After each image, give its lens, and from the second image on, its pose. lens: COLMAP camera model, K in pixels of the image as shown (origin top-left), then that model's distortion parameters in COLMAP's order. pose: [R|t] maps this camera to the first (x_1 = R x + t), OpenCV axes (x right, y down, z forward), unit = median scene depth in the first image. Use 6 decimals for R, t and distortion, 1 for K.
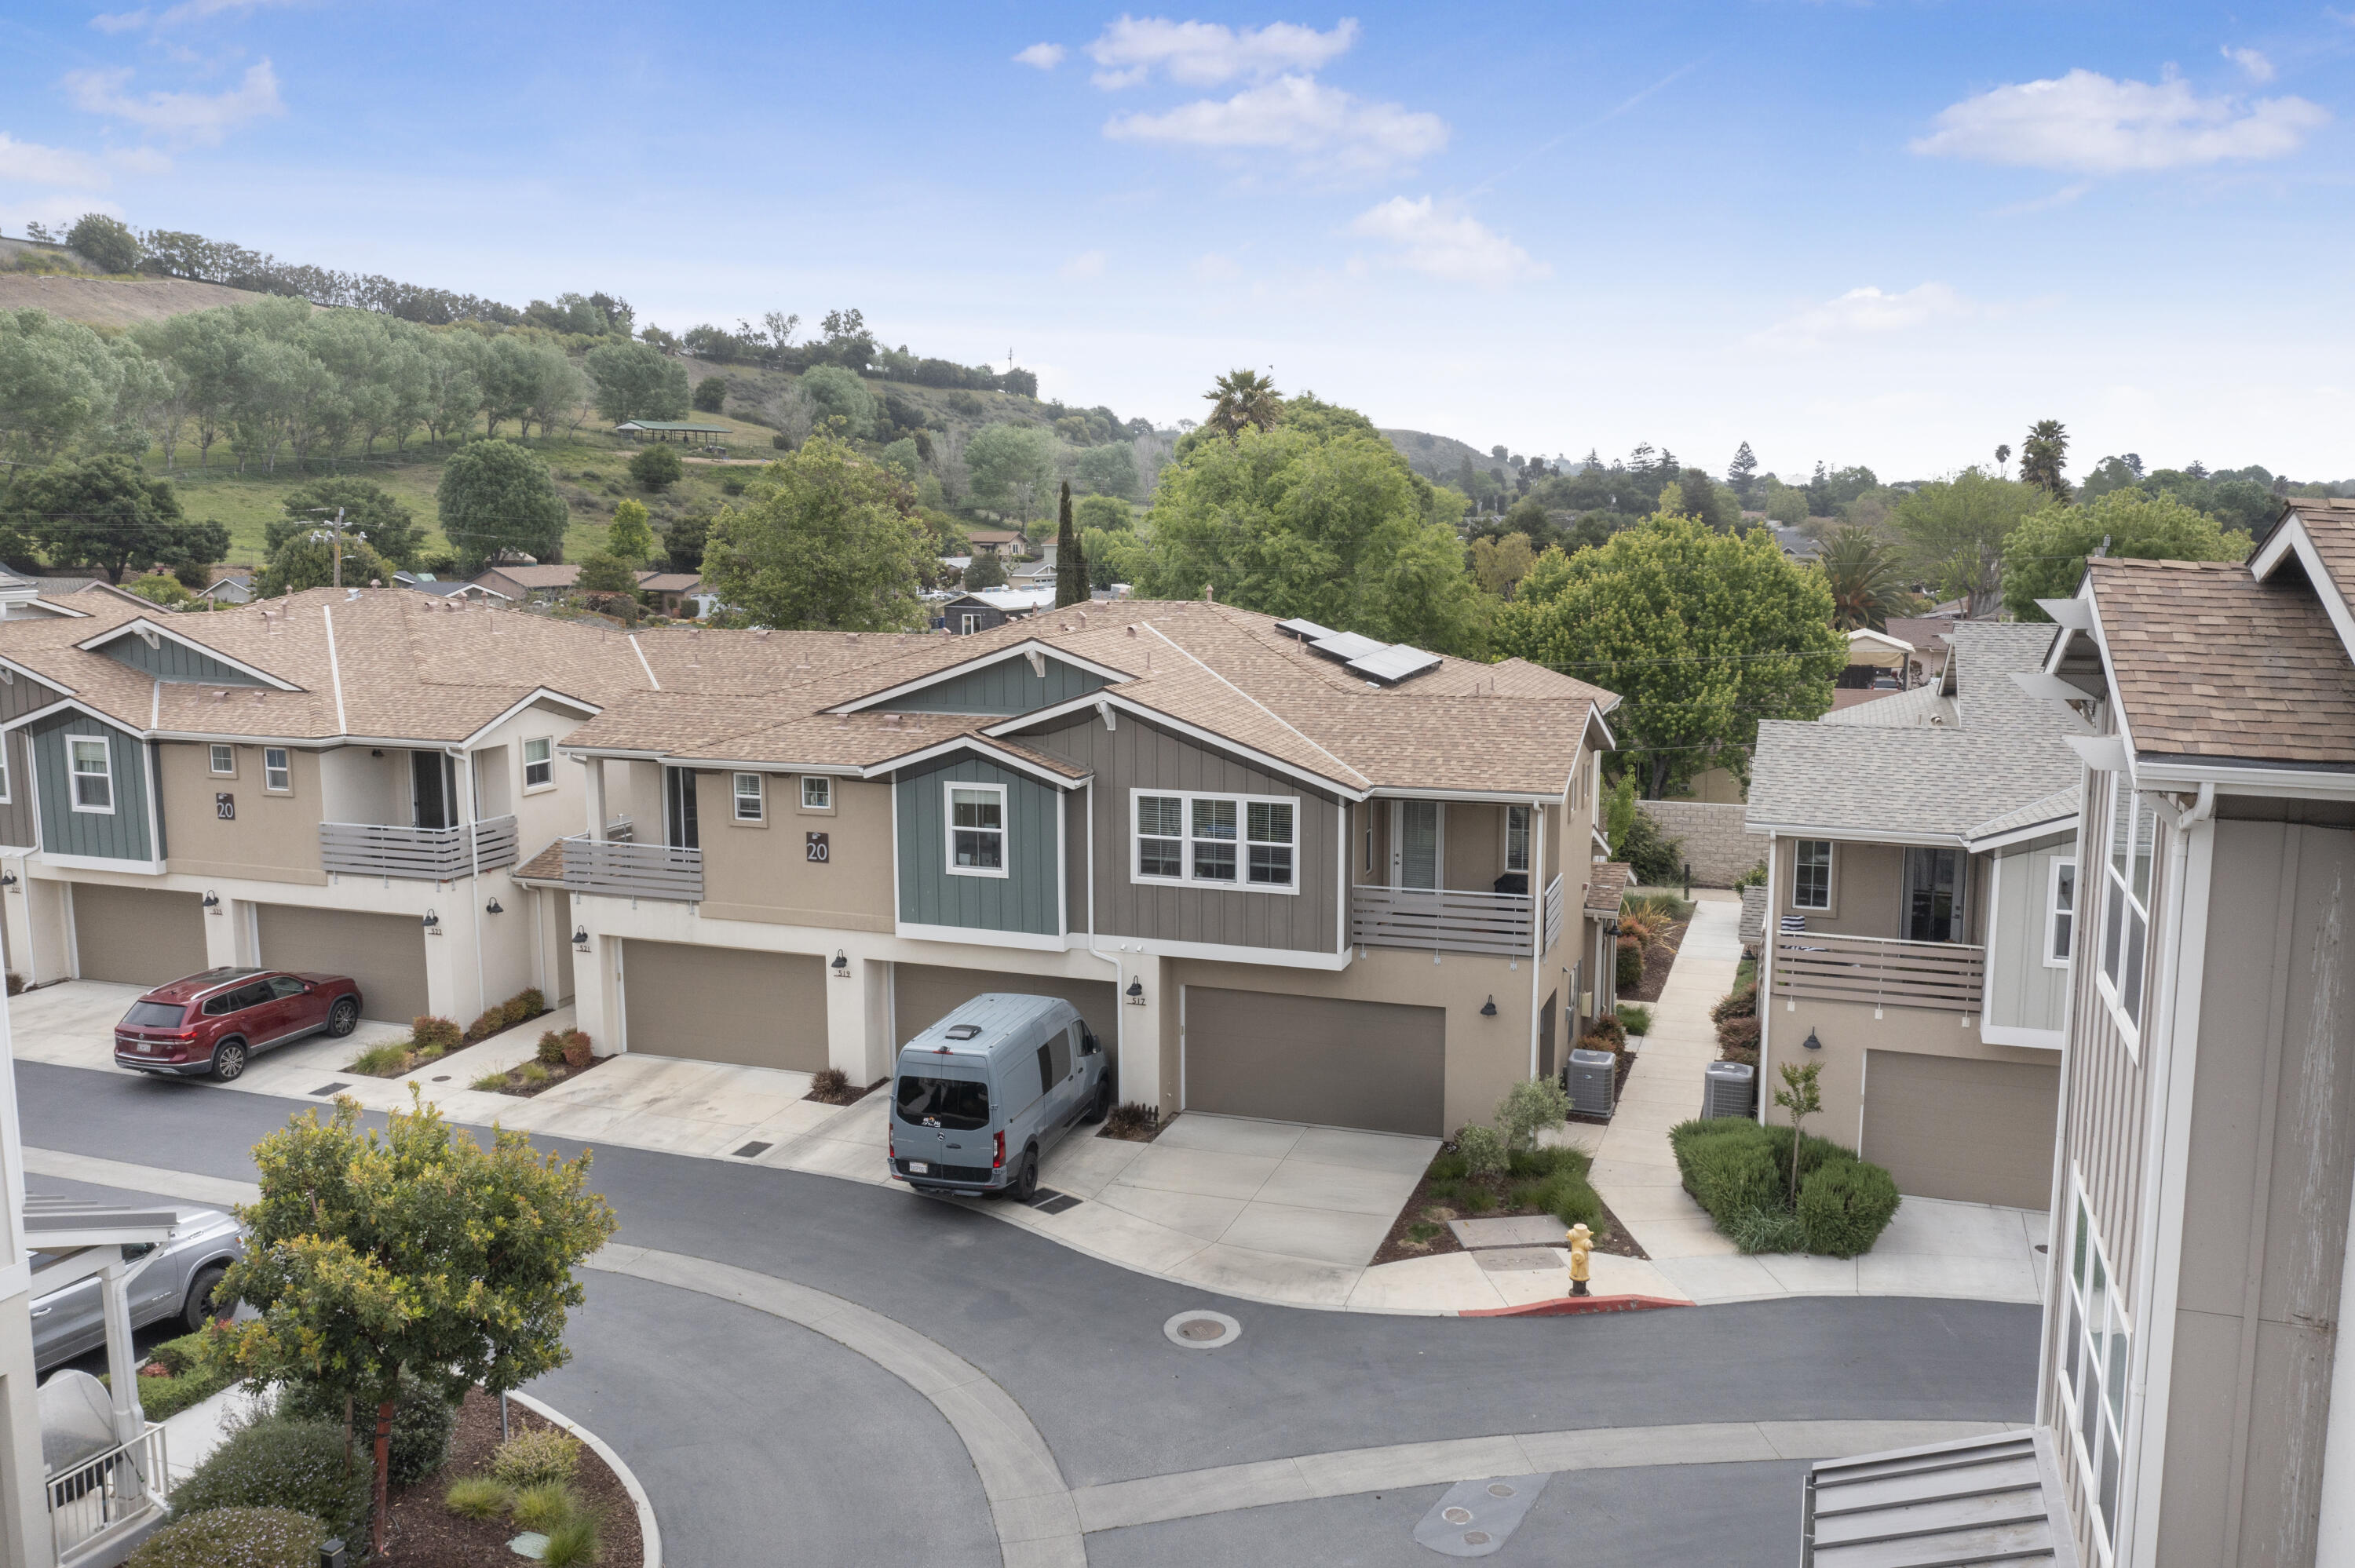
lens RADIAL K [[1870.6, 0, 1177.5], [0, 1870.6, 784.0], [0, 0, 1]] dist [0.002549, 0.002620]
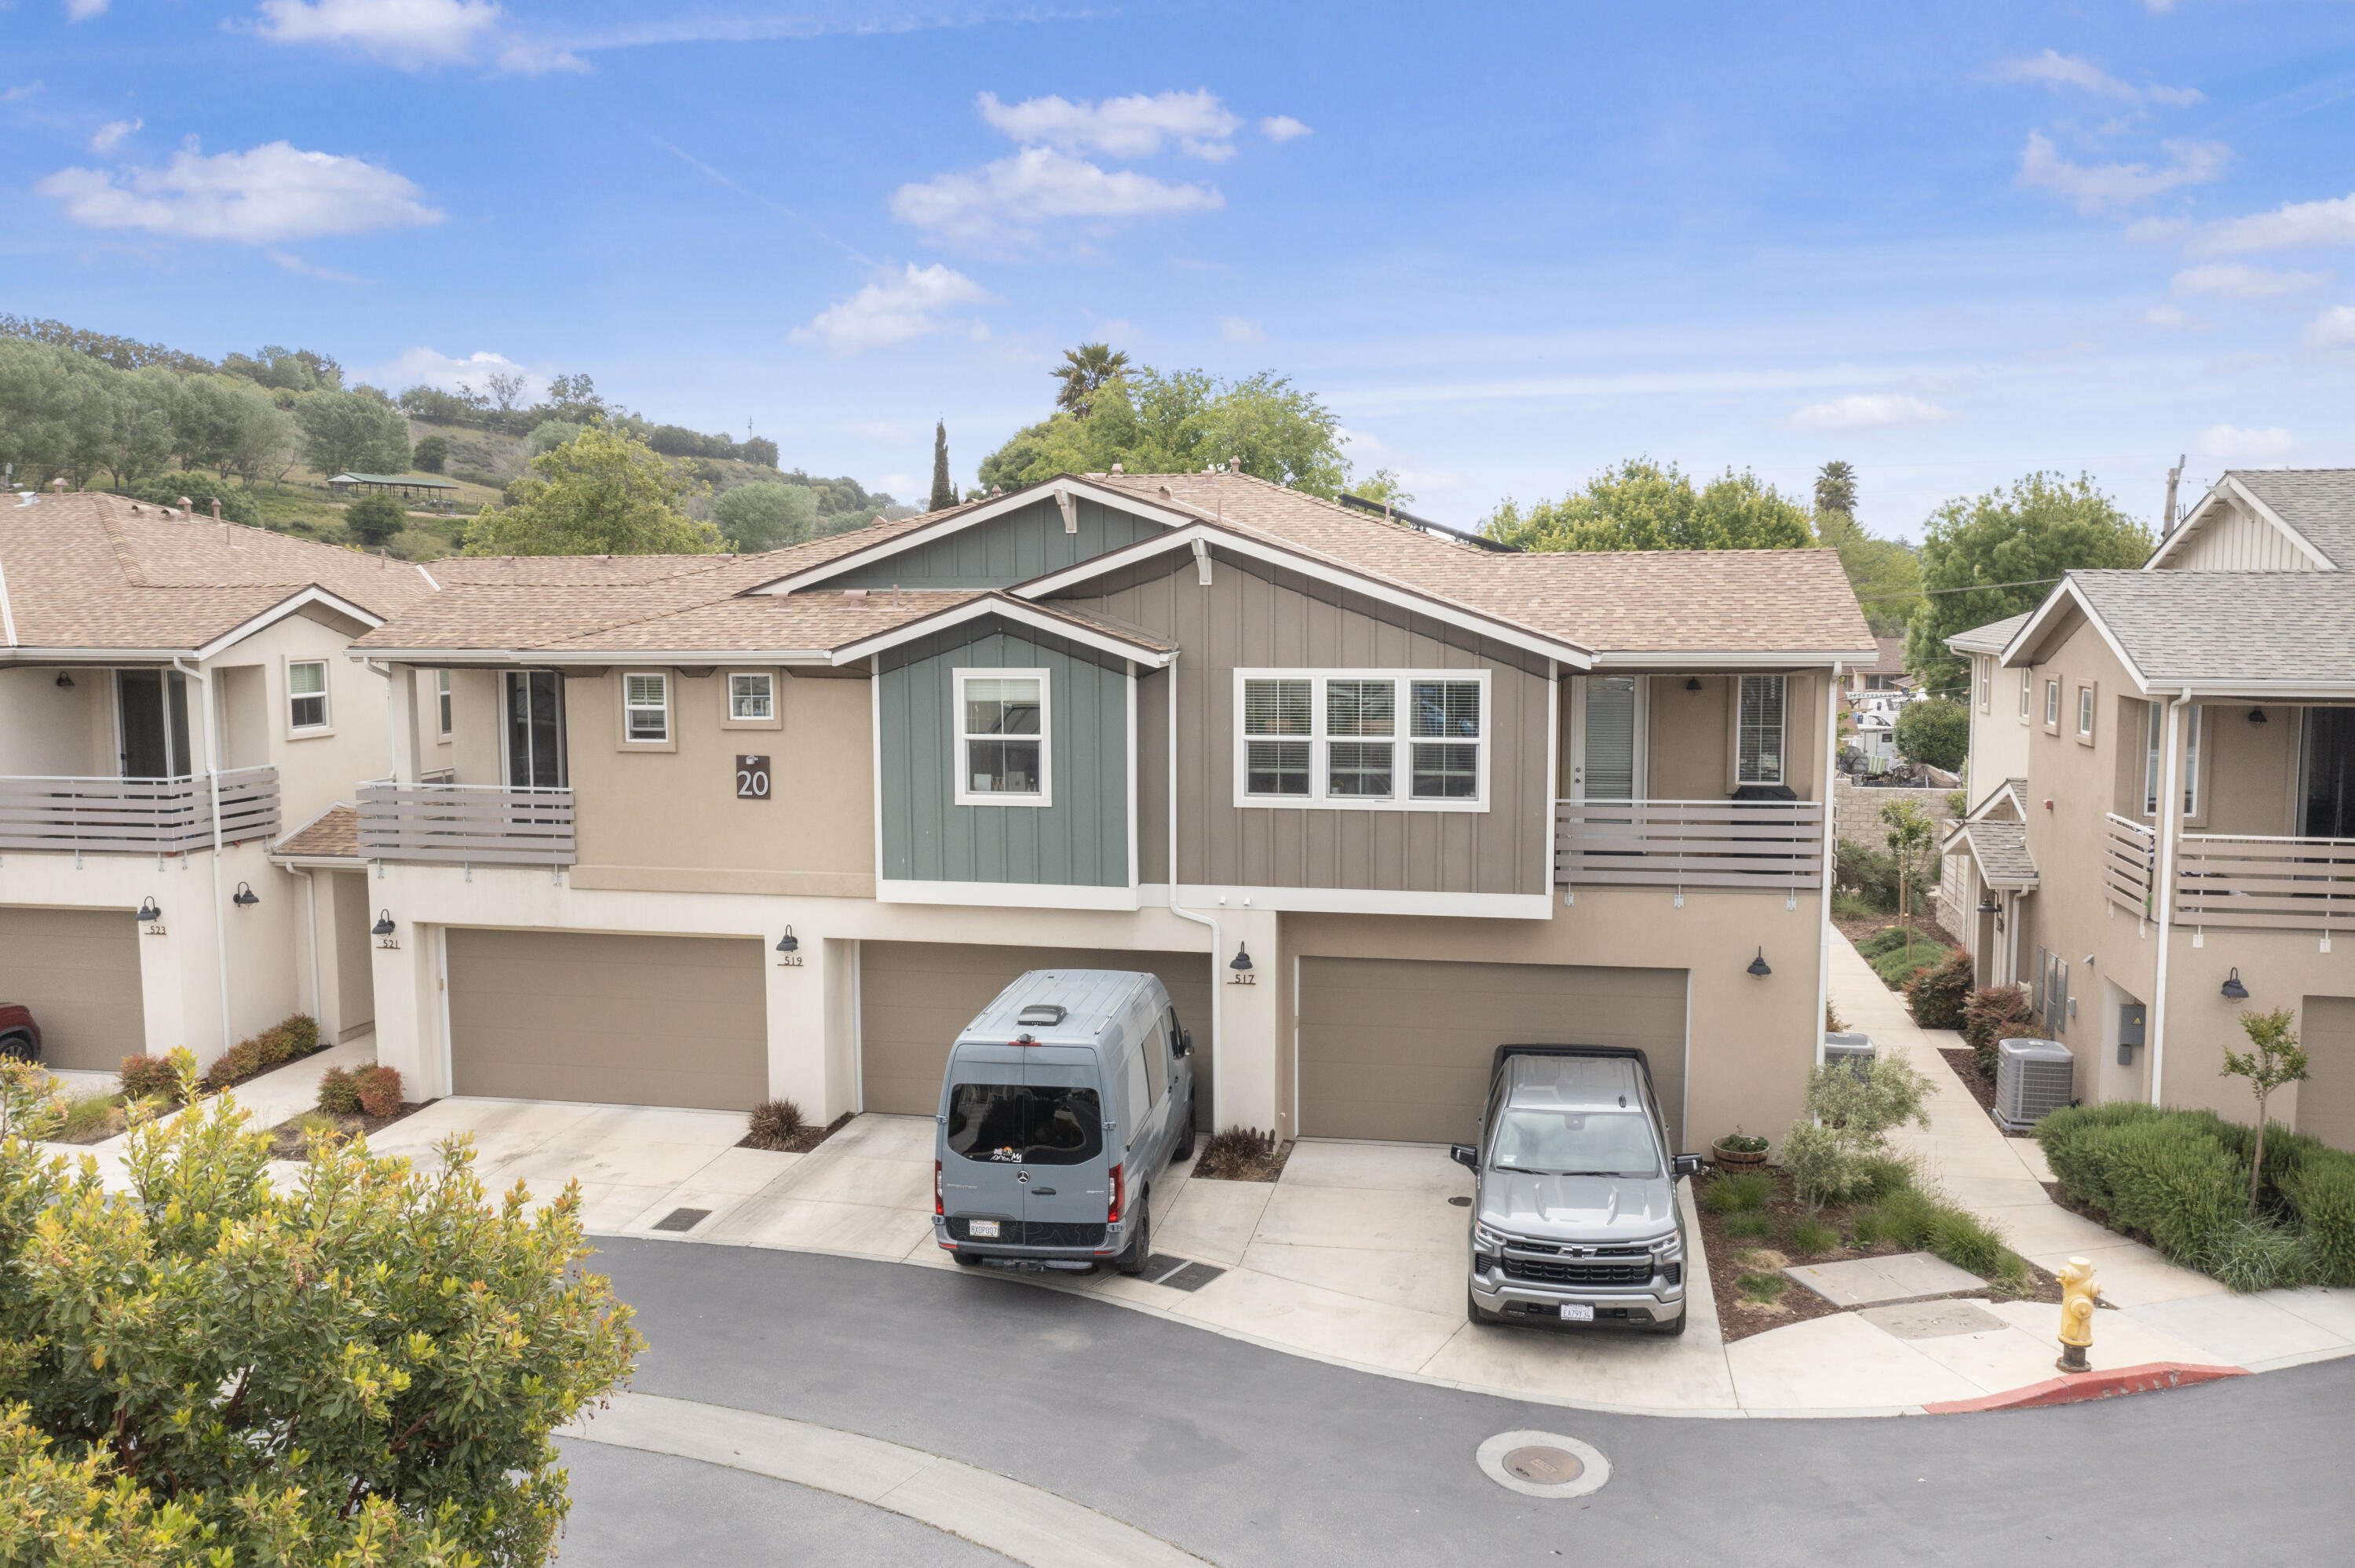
lens RADIAL K [[1866.9, 0, 1177.5], [0, 1866.9, 784.0], [0, 0, 1]] dist [-0.003673, 0.001066]
pose [[0.989877, -0.015980, 0.141028, -0.139629], [0.022417, 0.998772, -0.044172, 0.072700], [-0.140149, 0.046886, 0.989020, 0.309940]]
